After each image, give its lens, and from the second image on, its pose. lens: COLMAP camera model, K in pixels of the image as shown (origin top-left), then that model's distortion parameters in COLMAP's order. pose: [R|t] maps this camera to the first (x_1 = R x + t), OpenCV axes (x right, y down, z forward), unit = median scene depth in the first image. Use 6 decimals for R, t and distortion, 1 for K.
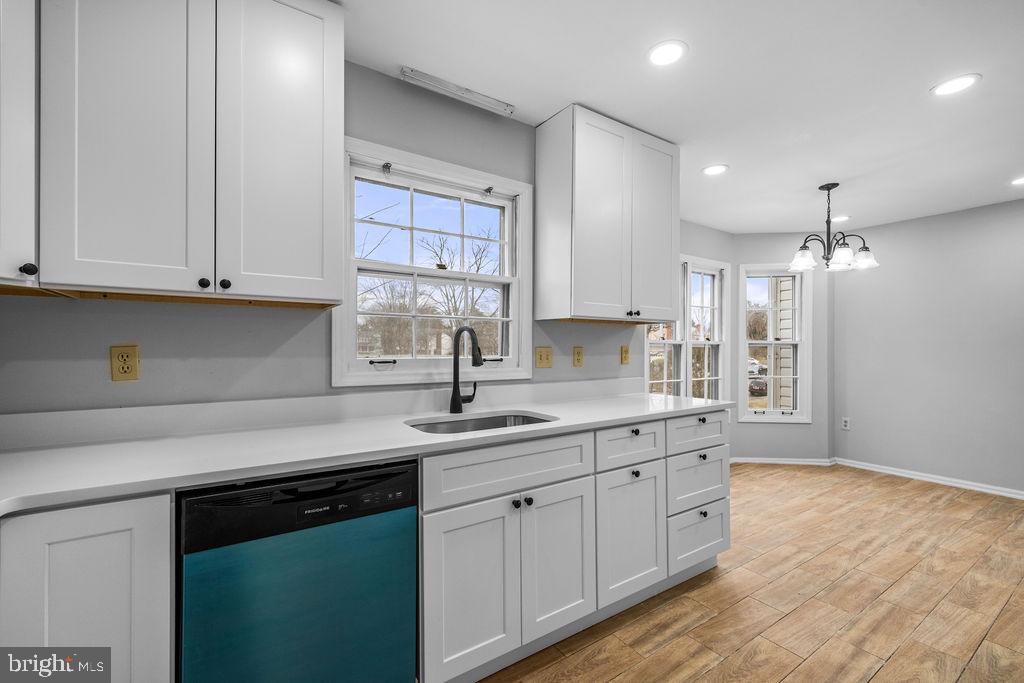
lens RADIAL K [[435.5, 0, 517.6], [0, 435.5, 344.5], [0, 0, 1]] dist [-0.003253, 0.001438]
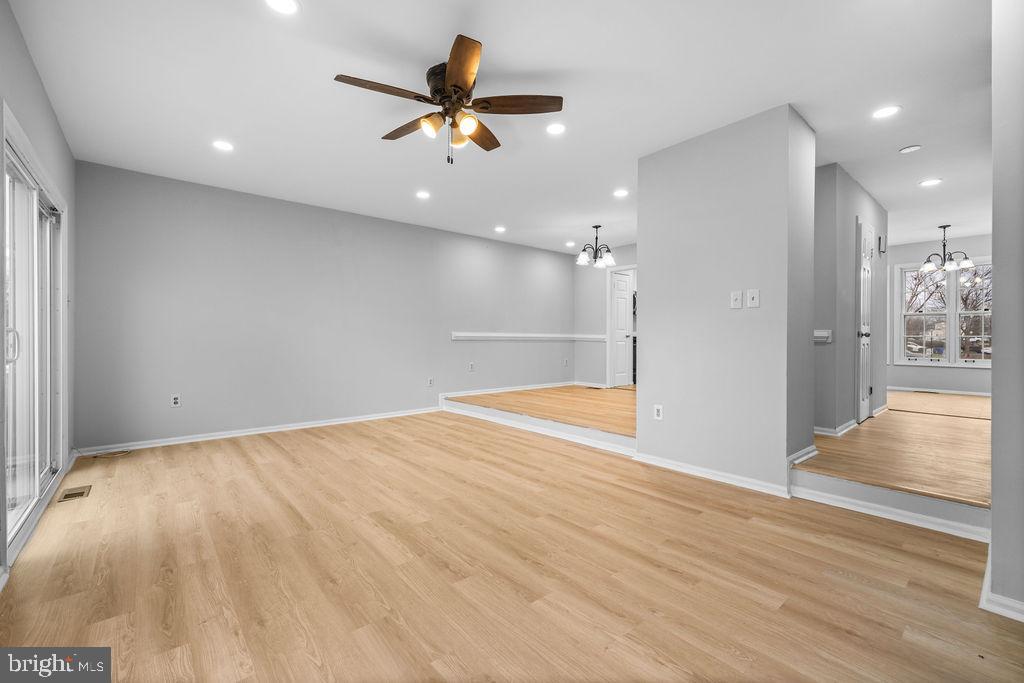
lens RADIAL K [[435.5, 0, 517.4], [0, 435.5, 336.6], [0, 0, 1]] dist [-0.003253, 0.001438]
pose [[0.125896, -0.005462, -0.992028, 3.134962], [0.008365, 0.999955, -0.004444, 0.134352], [0.992008, -0.007739, 0.125936, -1.393795]]
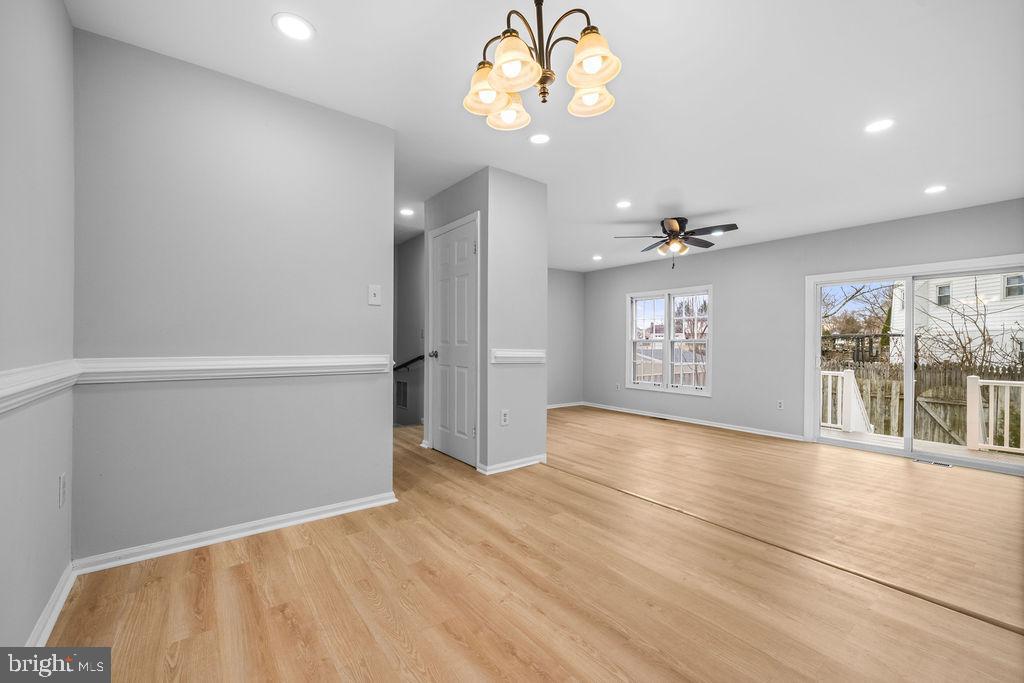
lens RADIAL K [[427.5, 0, 514.7], [0, 427.5, 342.5], [0, 0, 1]] dist [-0.001260, 0.000060]
pose [[-0.060023, -0.004330, 0.998188, 0.116999], [-0.017480, 0.999842, 0.003286, 0.062619], [-0.998044, -0.017251, -0.060089, -0.567916]]
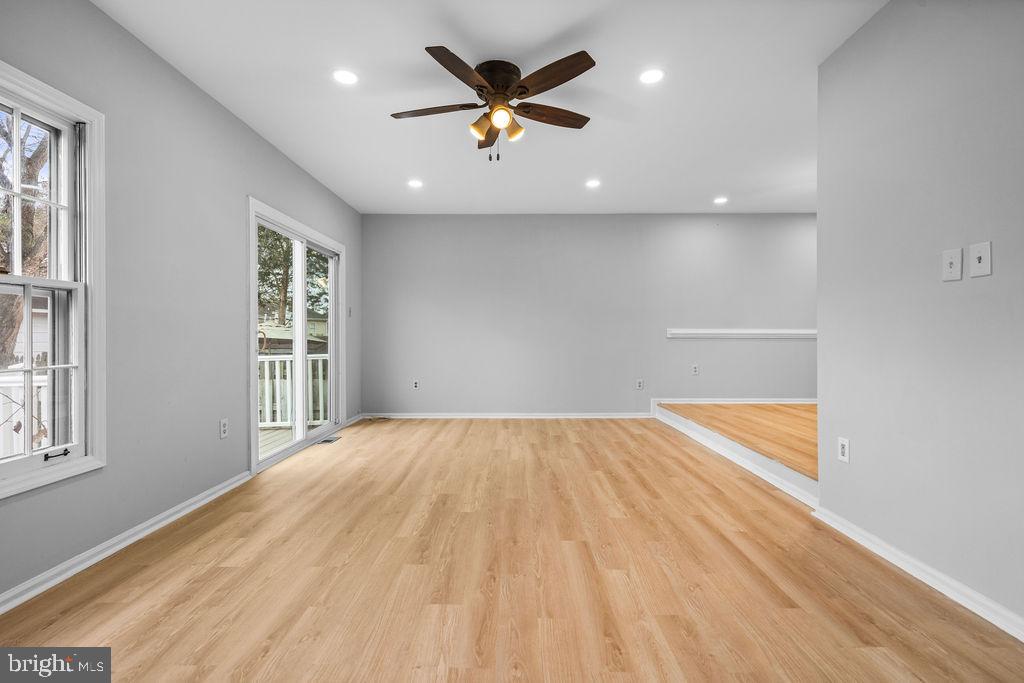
lens RADIAL K [[472.7, 0, 510.8], [0, 472.7, 332.6], [0, 0, 1]] dist [0.002350, -0.000900]
pose [[-0.559397, -0.008456, -0.828856, 2.991551], [0.008335, 0.999840, -0.015826, 0.144082], [0.828858, -0.015761, -0.559237, -0.749256]]
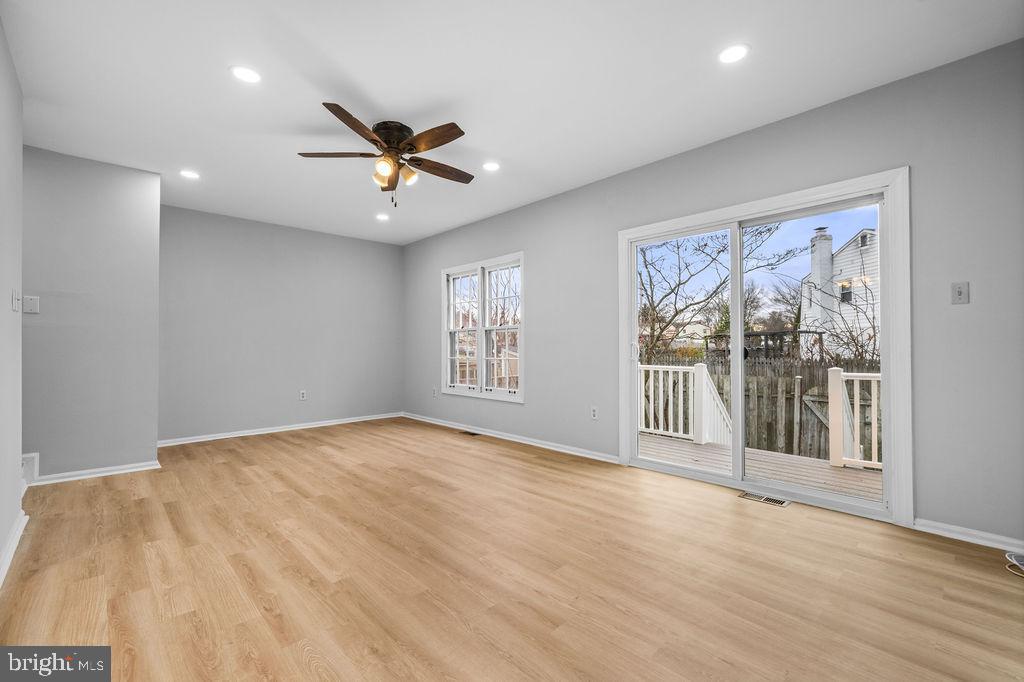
lens RADIAL K [[435.5, 0, 512.2], [0, 435.5, 341.2], [0, 0, 1]] dist [-0.003253, 0.001438]
pose [[-0.172755, 0.008942, 0.984924, 0.731374], [-0.007047, 0.999922, -0.010315, 0.124400], [-0.984940, -0.008723, -0.172679, -1.545115]]
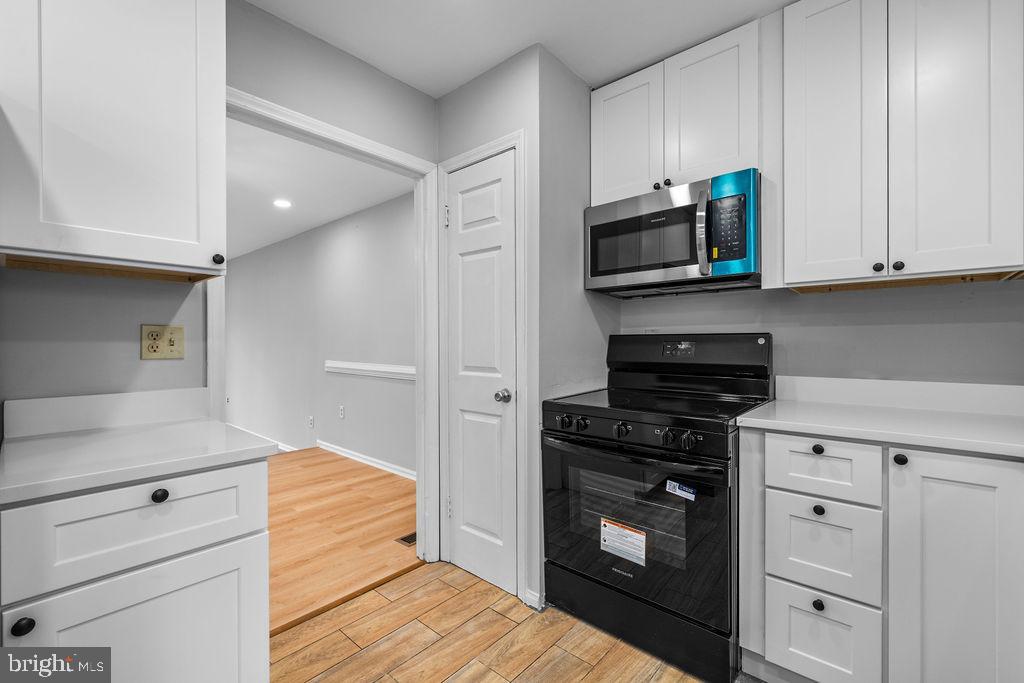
lens RADIAL K [[435.5, 0, 516.9], [0, 435.5, 346.1], [0, 0, 1]] dist [-0.003253, 0.001438]
pose [[-0.964559, 0.002327, -0.263856, 0.172133], [0.002012, 0.999997, 0.001463, 0.026950], [0.263859, 0.000881, -0.964561, 0.639219]]
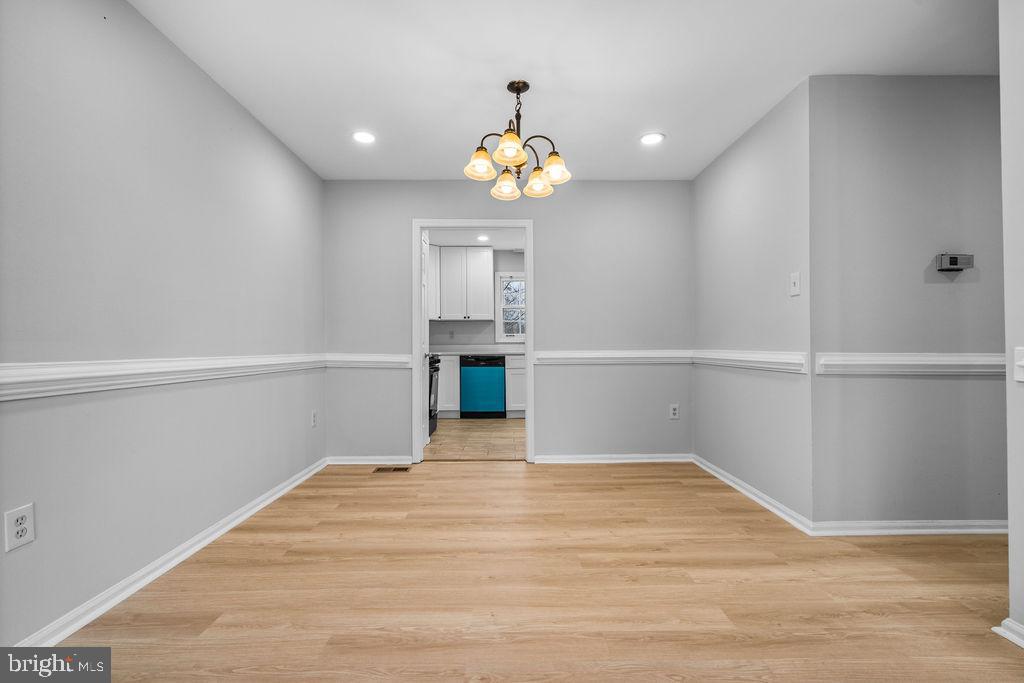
lens RADIAL K [[435.5, 0, 515.4], [0, 435.5, 340.6], [0, 0, 1]] dist [-0.003253, 0.001438]
pose [[0.839520, -0.012337, -0.543189, 1.257398], [0.012347, 0.999917, -0.003626, 0.073632], [0.543189, -0.003663, 0.839603, -1.458689]]
